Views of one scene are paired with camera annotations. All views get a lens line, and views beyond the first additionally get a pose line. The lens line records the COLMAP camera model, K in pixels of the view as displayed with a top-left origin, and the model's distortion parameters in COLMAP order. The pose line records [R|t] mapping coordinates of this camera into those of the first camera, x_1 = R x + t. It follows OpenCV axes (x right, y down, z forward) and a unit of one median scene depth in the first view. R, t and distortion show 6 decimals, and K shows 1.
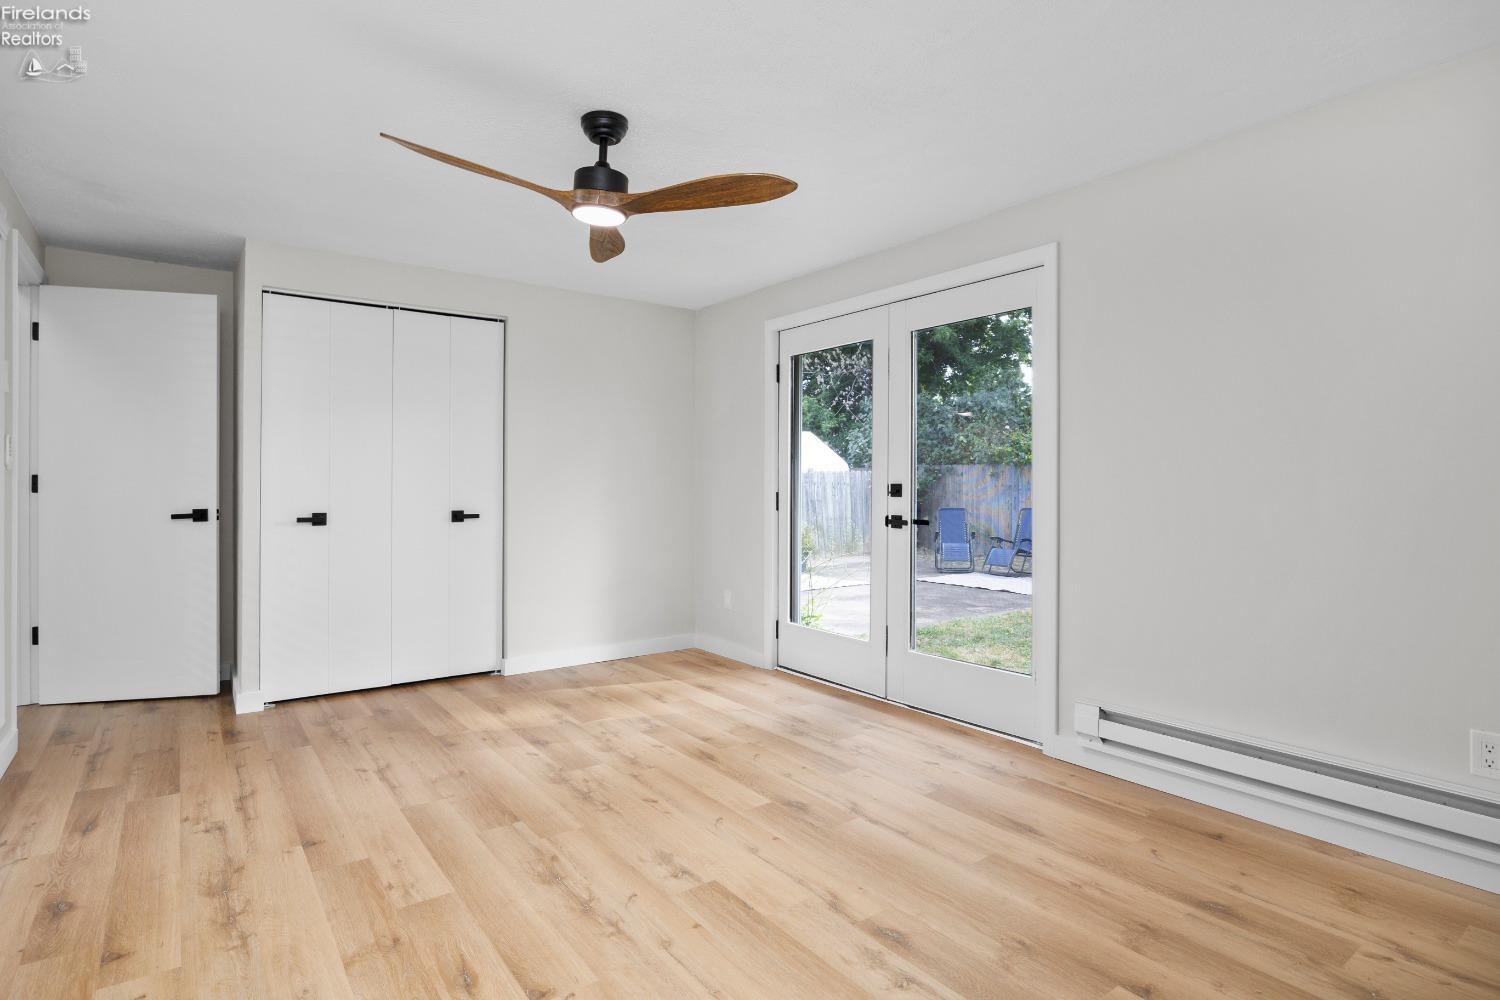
lens RADIAL K [[781.3, 0, 750.0], [0, 781.3, 500.0], [0, 0, 1]] dist [-0.009607, -0.000195]
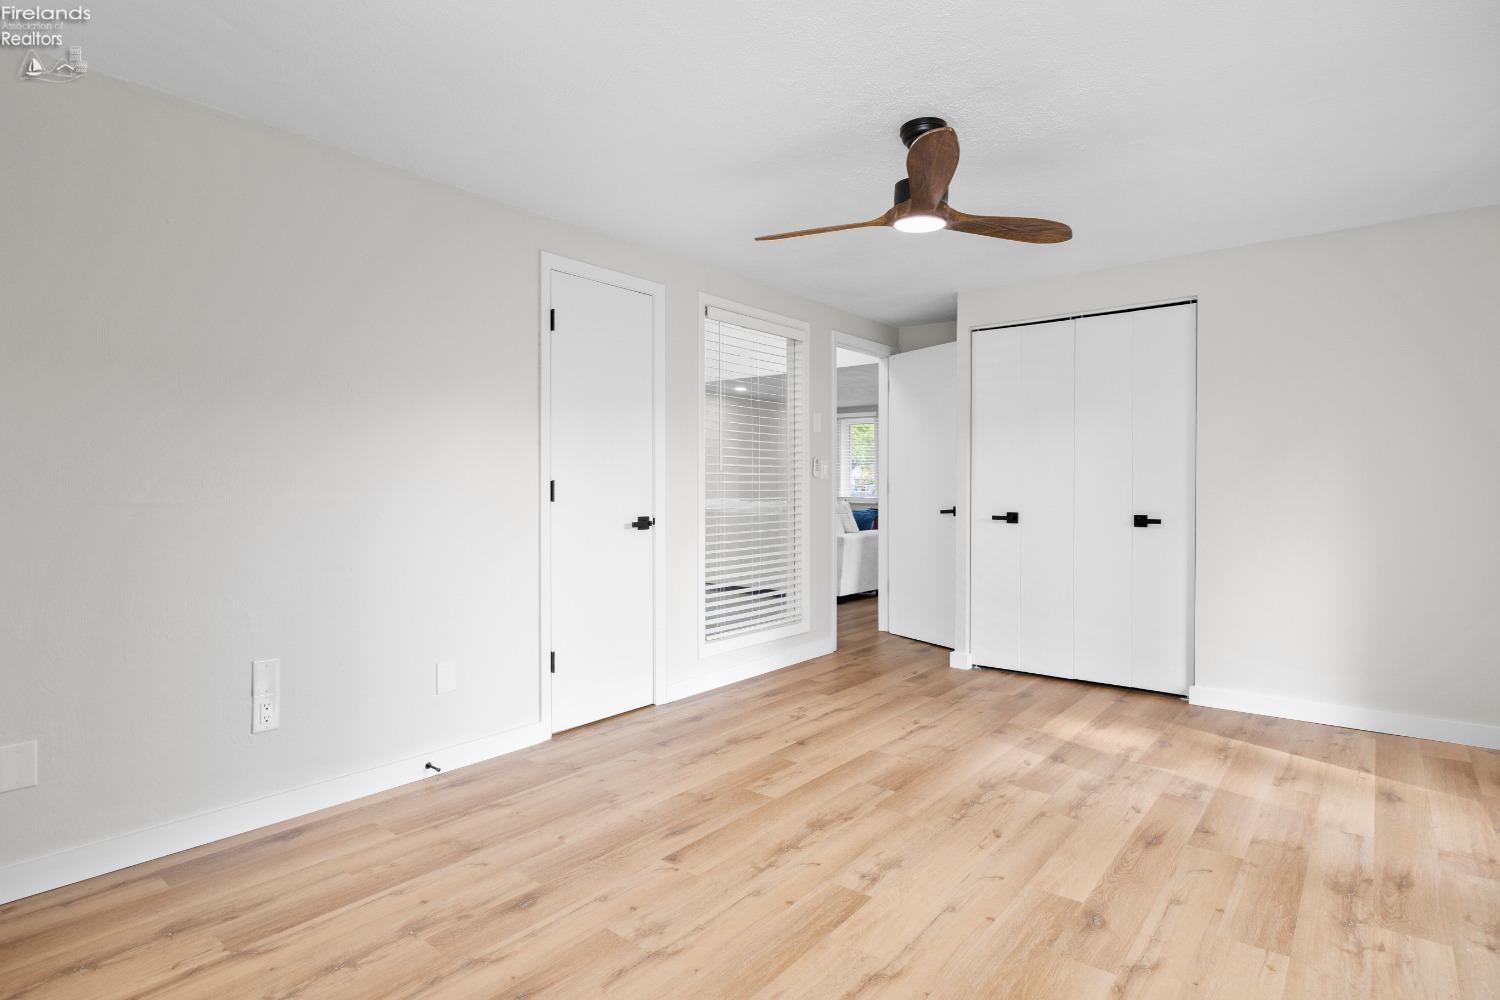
lens RADIAL K [[778.1, 0, 746.8], [0, 778.1, 519.2], [0, 0, 1]] dist [-0.014535, -0.000212]
pose [[0.236701, 0.037185, -0.970871, 0.609403], [-0.016472, 0.999277, 0.034257, -0.007829], [0.971443, 0.007883, 0.237142, 0.452548]]
